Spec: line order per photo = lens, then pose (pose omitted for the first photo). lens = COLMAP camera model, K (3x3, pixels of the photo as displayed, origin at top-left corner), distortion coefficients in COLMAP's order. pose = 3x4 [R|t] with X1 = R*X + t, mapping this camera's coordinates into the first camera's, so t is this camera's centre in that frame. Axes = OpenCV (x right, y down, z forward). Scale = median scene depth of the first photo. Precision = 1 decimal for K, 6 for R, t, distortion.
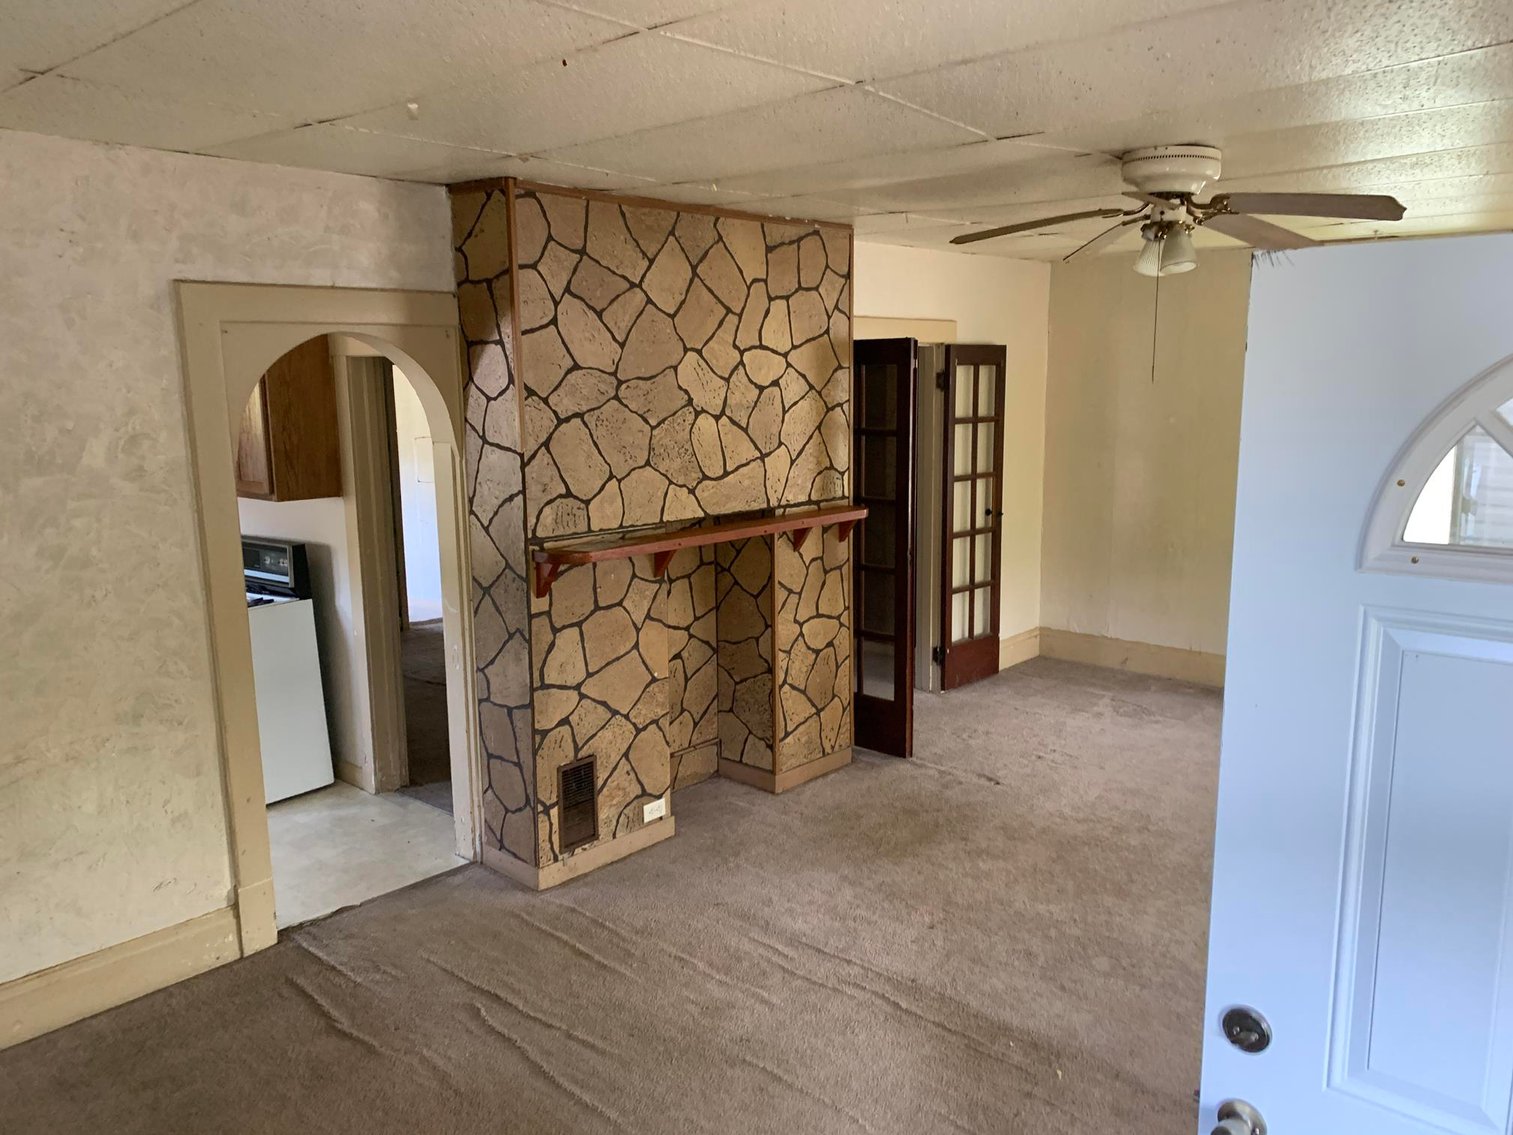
lens RADIAL K [[1153.5, 0, 763.5], [0, 1153.5, 566.2], [0, 0, 1]] dist [0.049499, -0.064552]
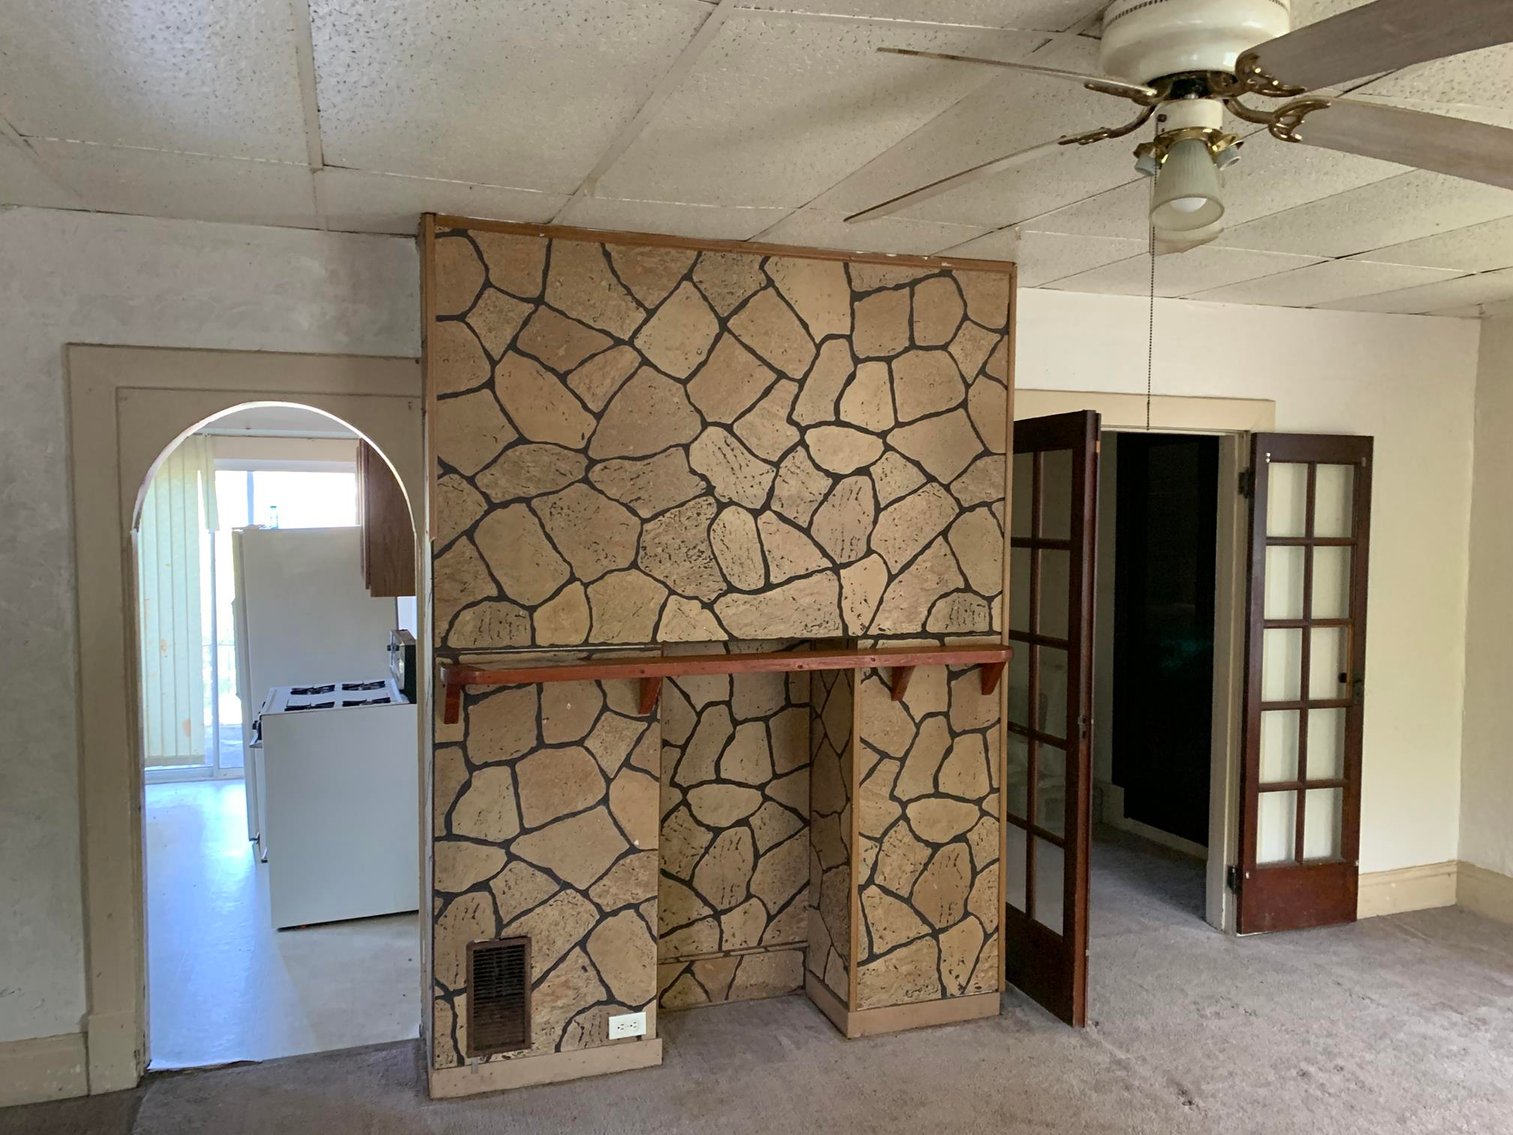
lens RADIAL K [[1153.5, 0, 746.9], [0, 1153.5, 570.5], [0, 0, 1]] dist [0.049499, -0.064552]
pose [[0.872597, 0.039020, -0.486880, 0.337172], [-0.094429, 0.991475, -0.089778, -0.022627], [0.479227, 0.124315, 0.868843, 0.351701]]
